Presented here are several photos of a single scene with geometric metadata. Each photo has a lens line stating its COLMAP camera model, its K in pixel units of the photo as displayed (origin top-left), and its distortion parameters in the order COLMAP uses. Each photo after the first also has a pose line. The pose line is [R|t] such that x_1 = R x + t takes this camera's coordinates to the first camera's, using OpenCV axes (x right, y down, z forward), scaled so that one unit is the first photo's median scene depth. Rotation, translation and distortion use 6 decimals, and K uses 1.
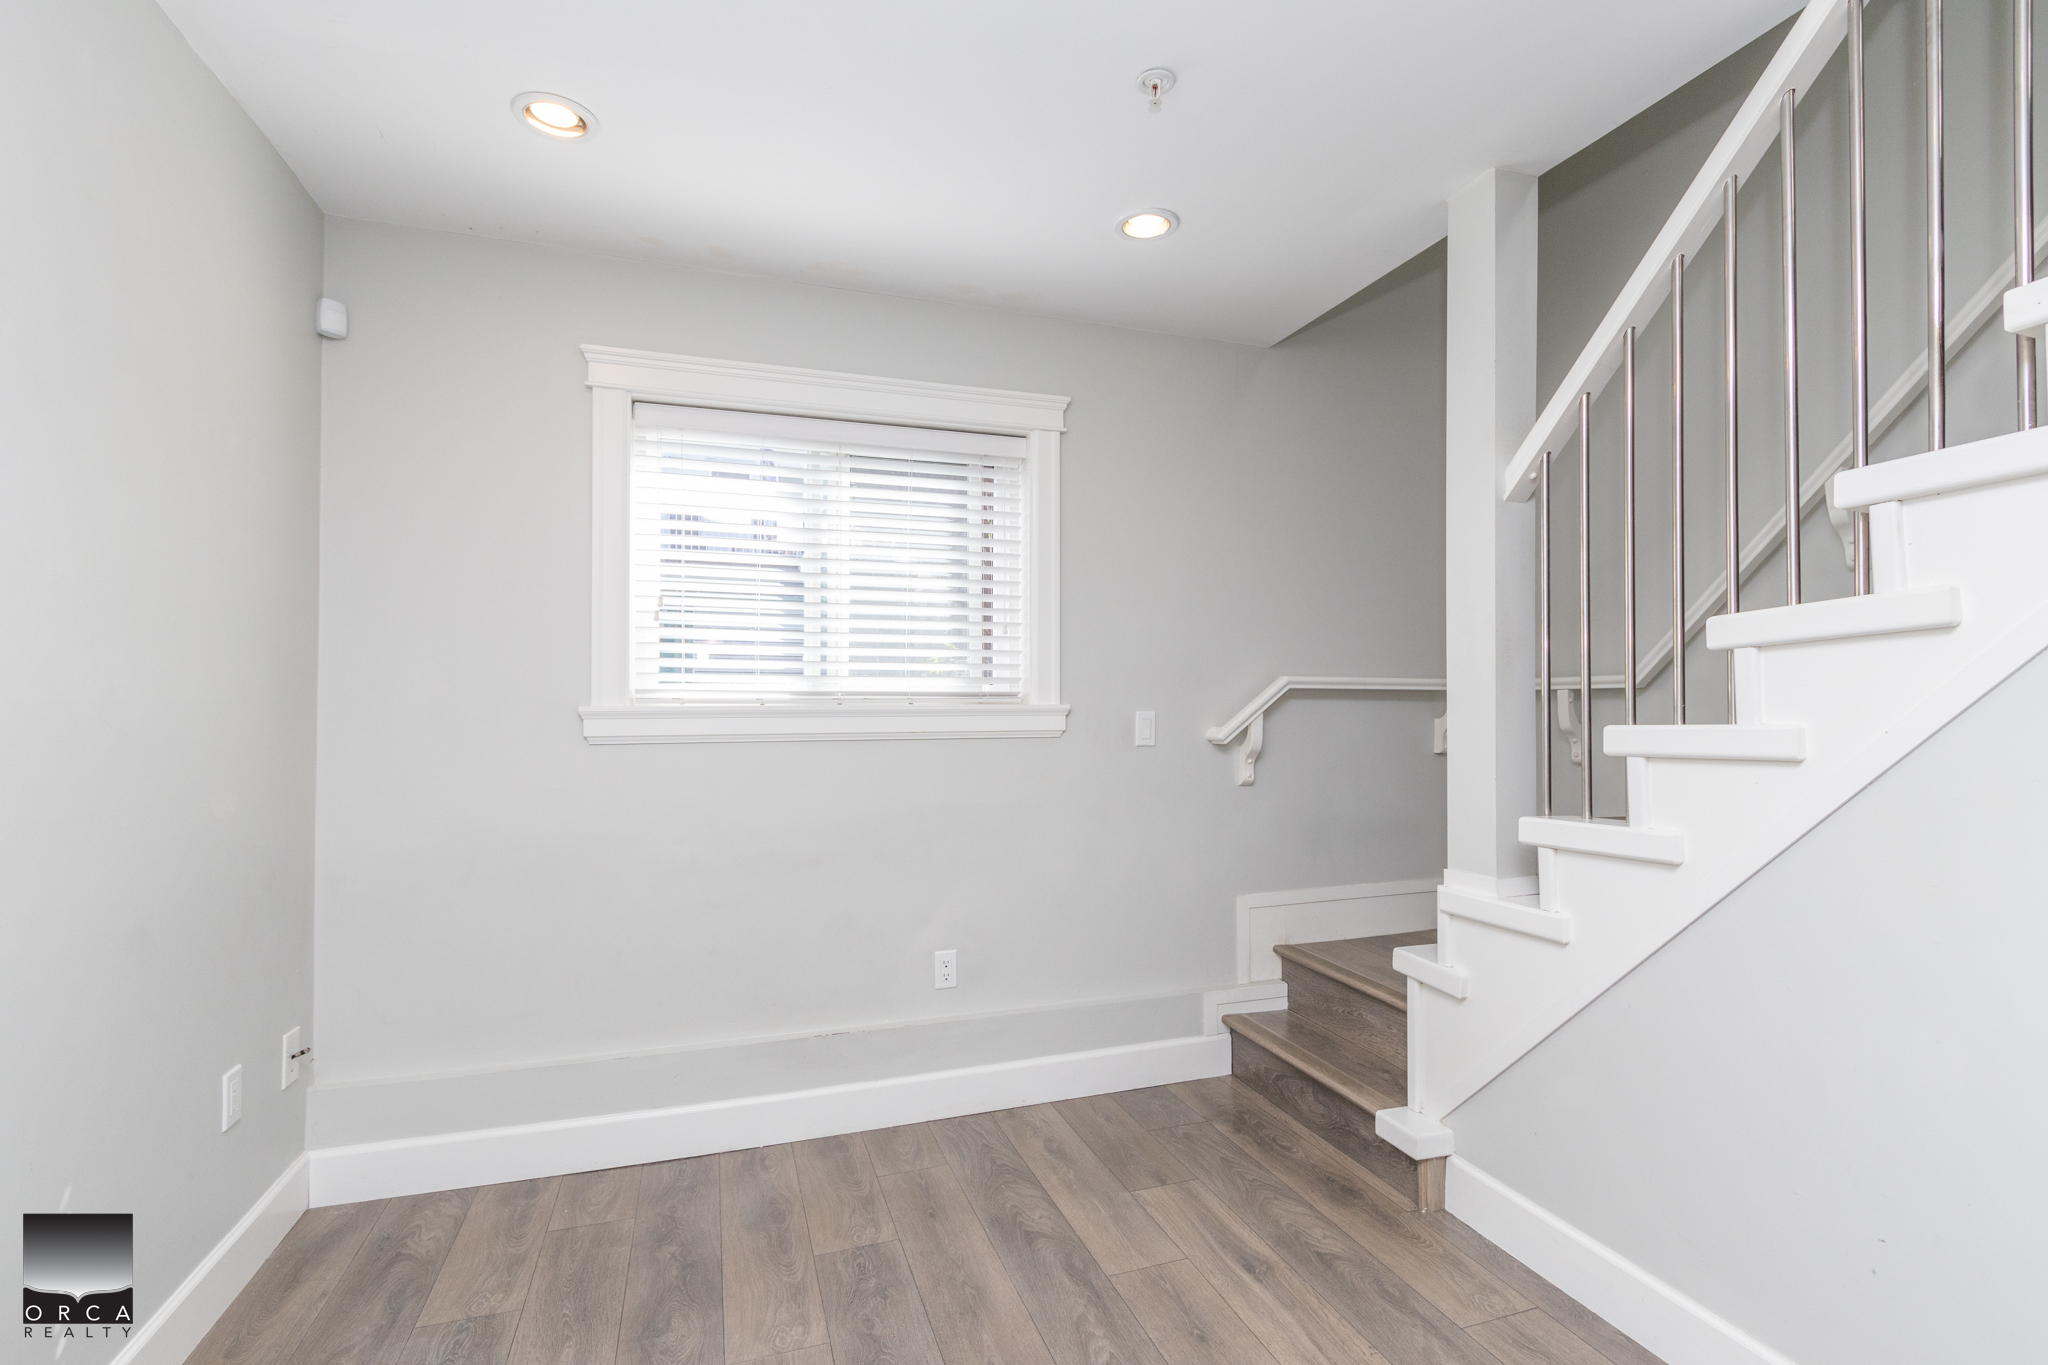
lens RADIAL K [[953.1, 0, 1032.4], [0, 953.1, 691.6], [0, 0, 1]] dist [0.003847, -0.001209]
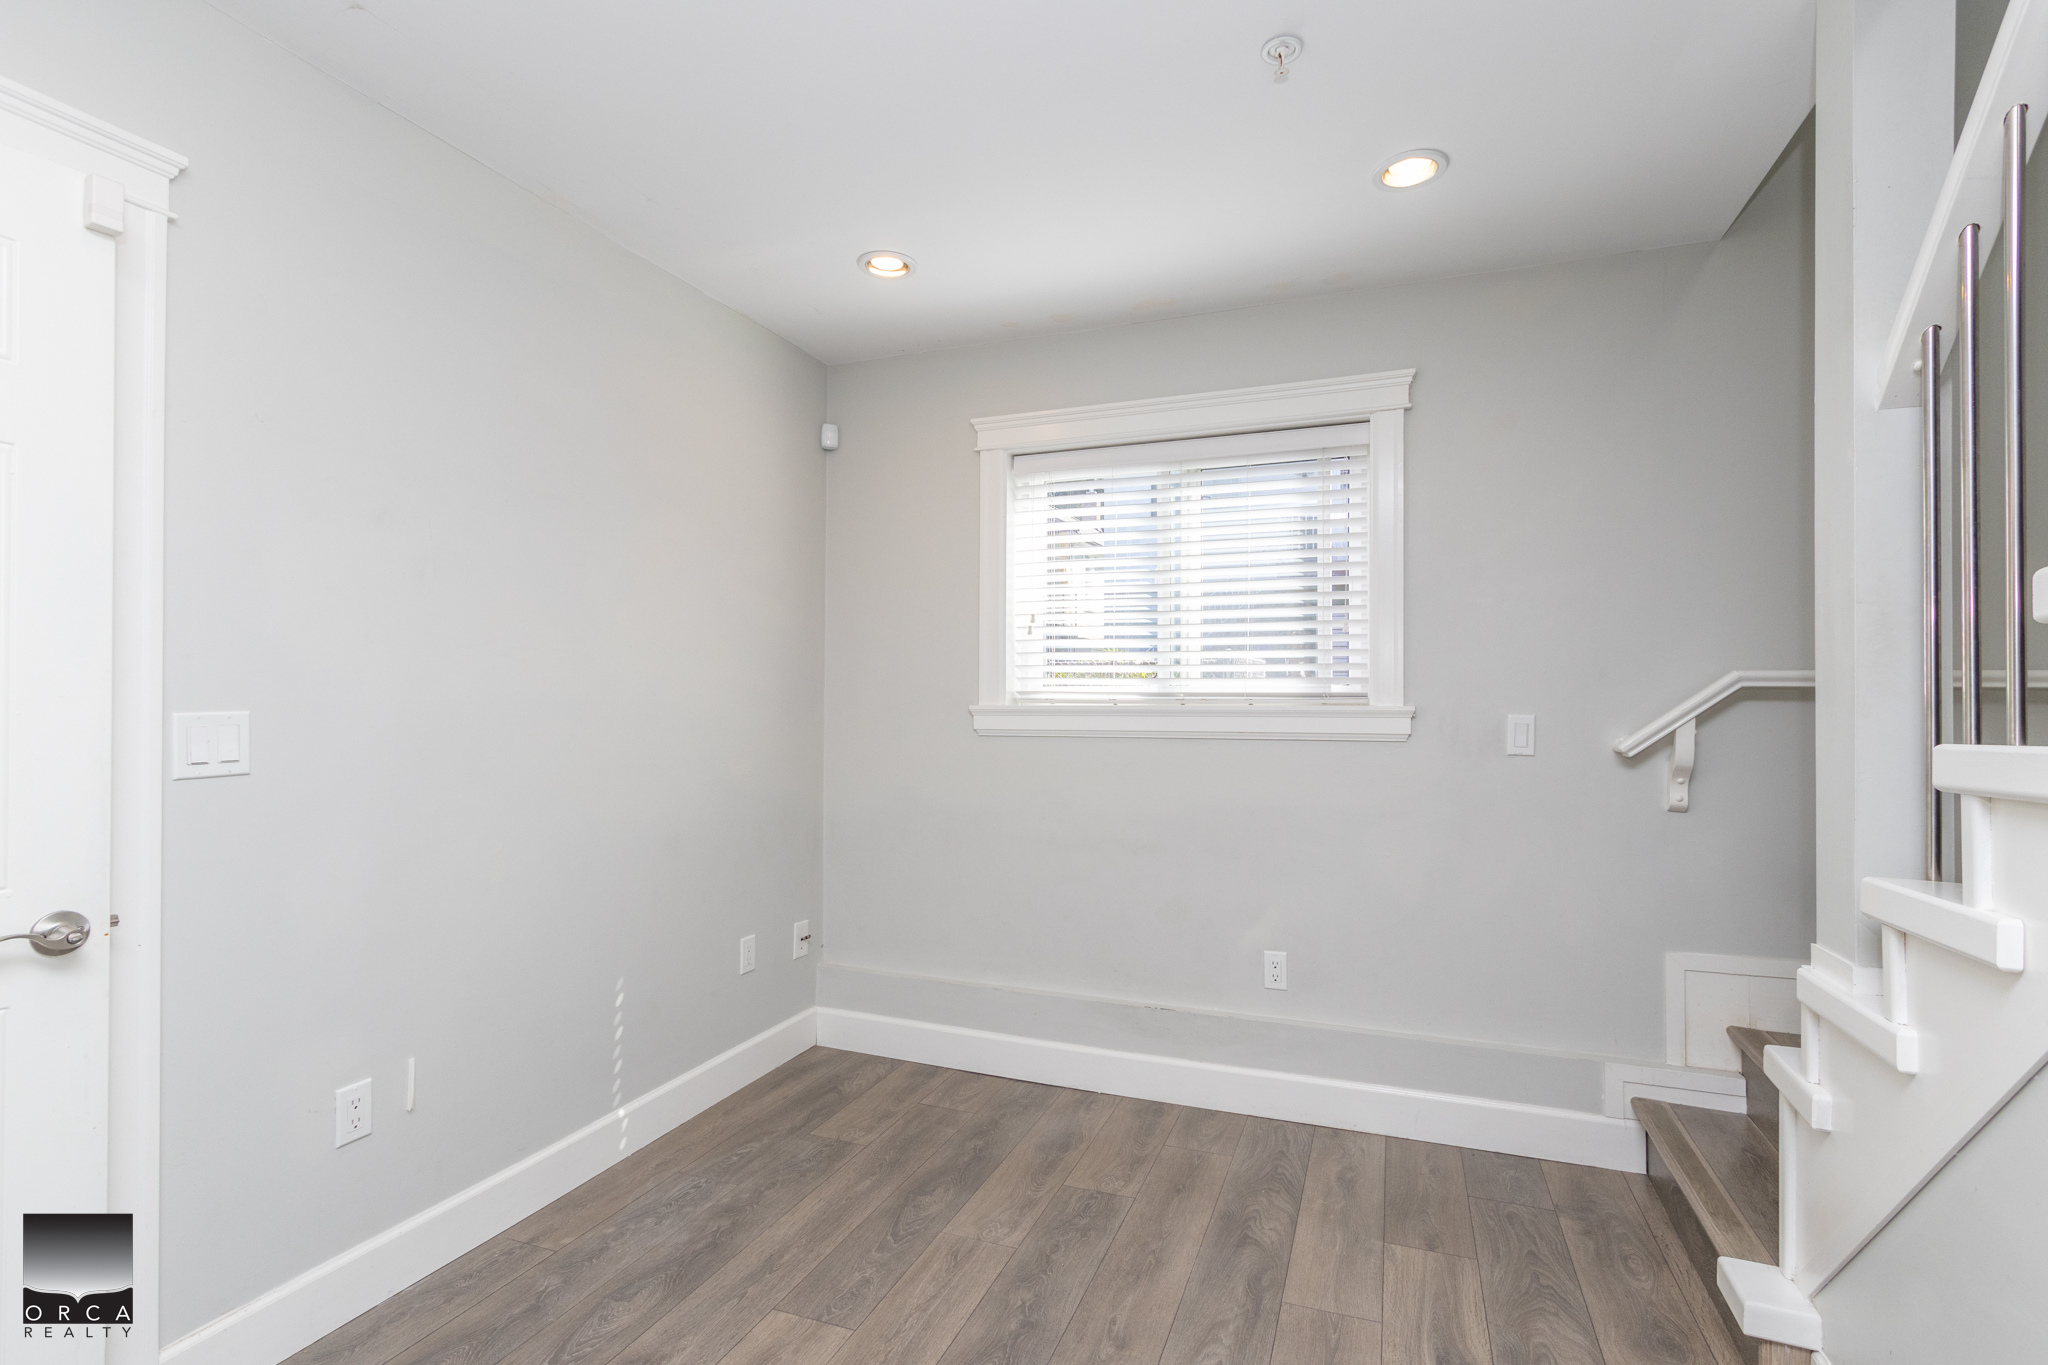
lens RADIAL K [[943.0, 0, 1028.4], [0, 943.0, 690.0], [0, 0, 1]] dist [0.003089, -0.001044]
pose [[0.768267, -0.004049, -0.640117, 0.387837], [0.003528, 0.999992, -0.002091, -0.001643], [0.640120, -0.000652, 0.768275, 0.084085]]
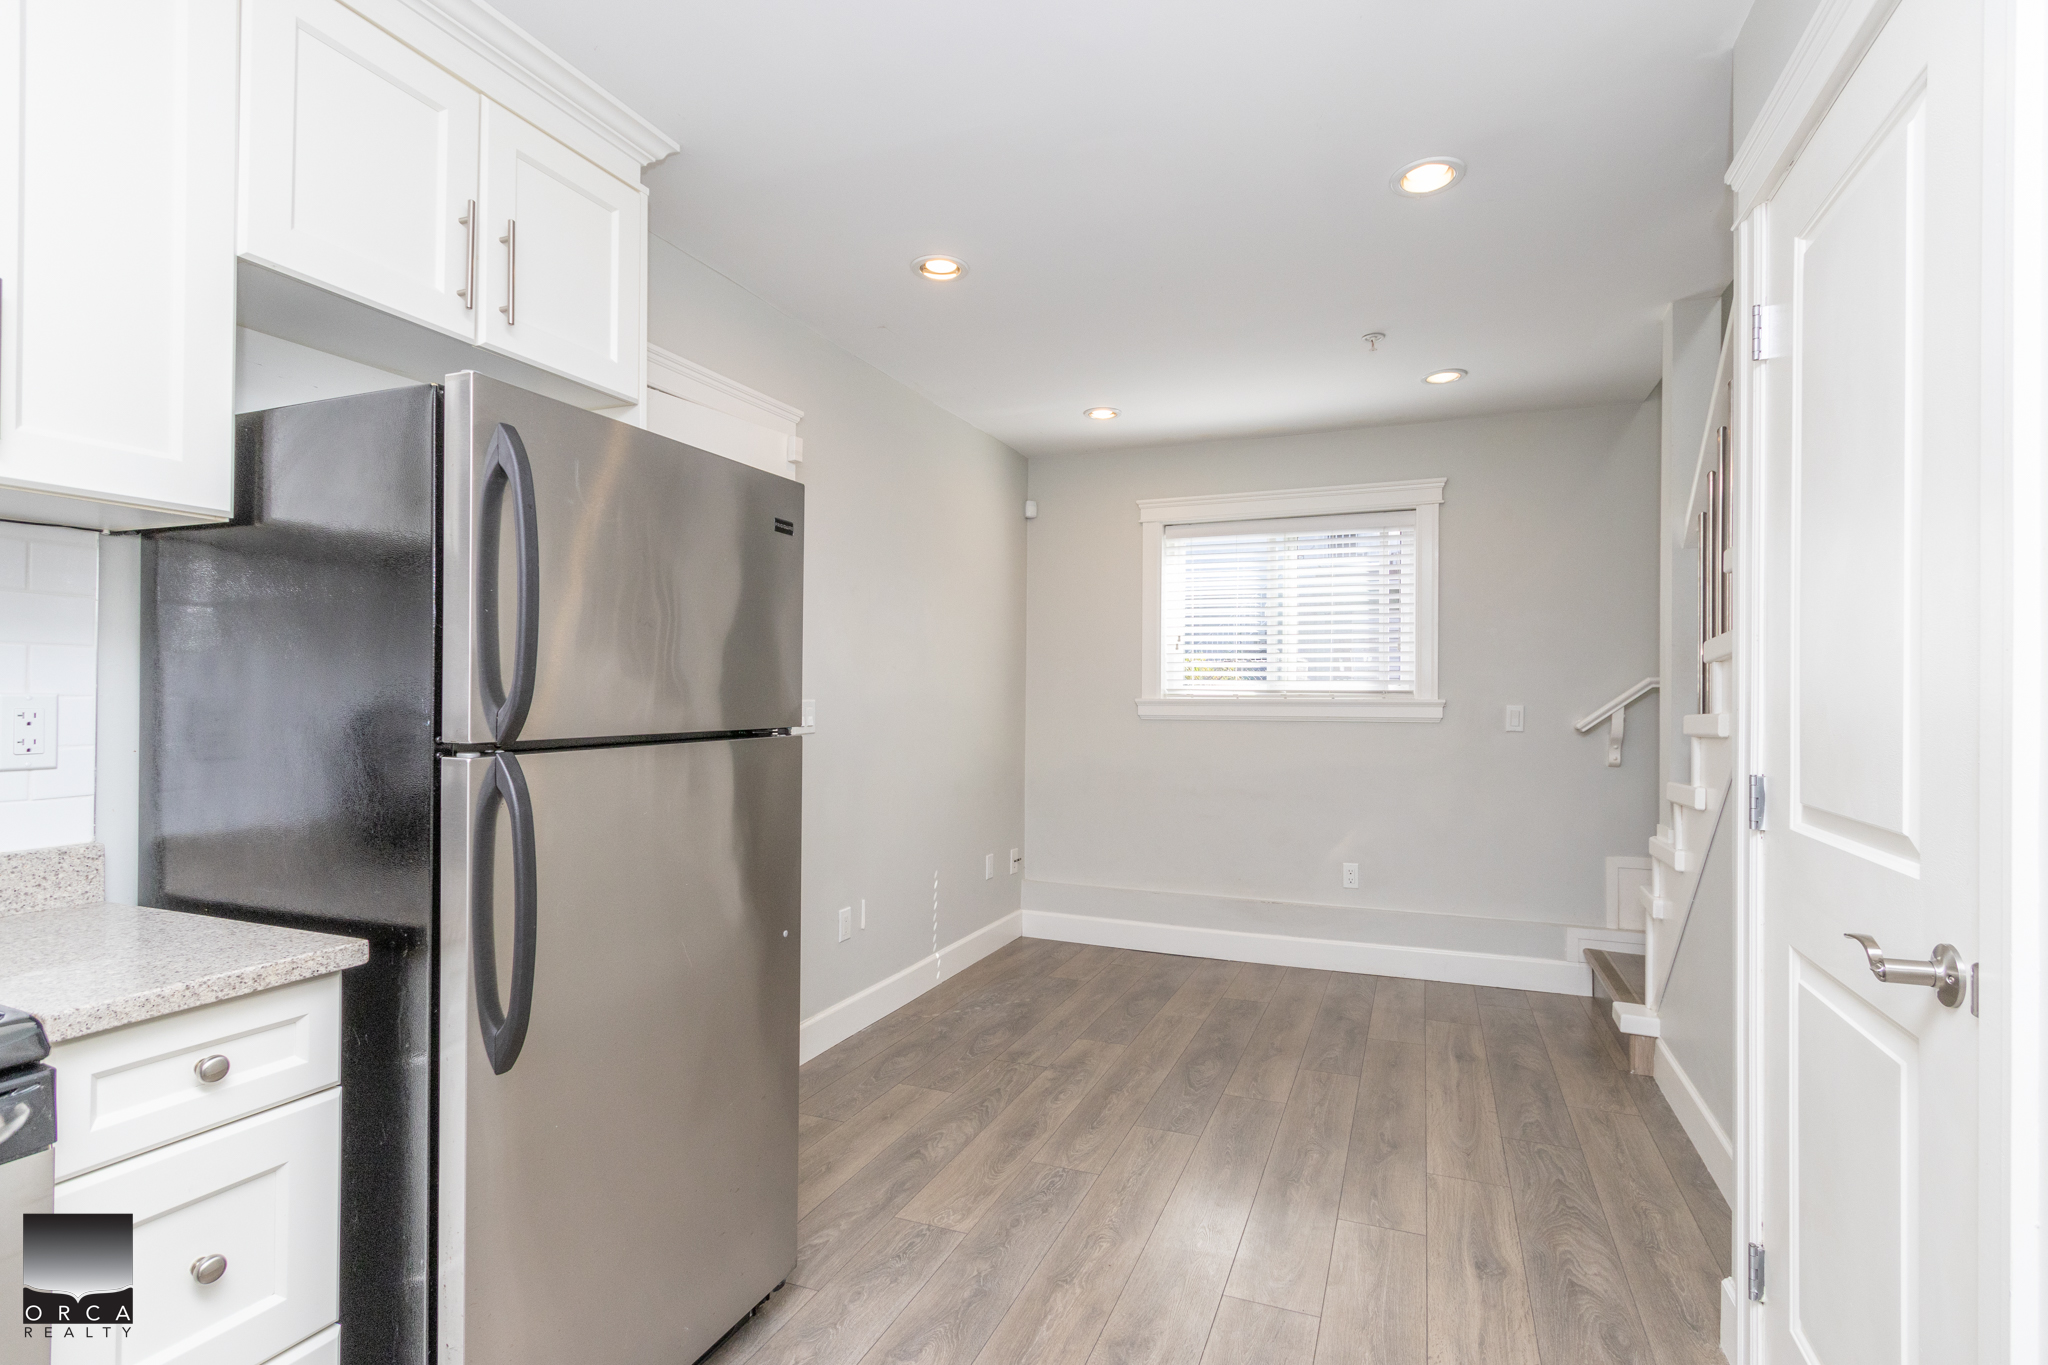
lens RADIAL K [[953.1, 0, 1032.4], [0, 953.1, 691.6], [0, 0, 1]] dist [0.003847, -0.001209]
pose [[0.754512, 0.000564, -0.656286, 0.579733], [0.001567, 0.999995, 0.002661, -0.003019], [0.656284, -0.003036, 0.754508, -0.515924]]
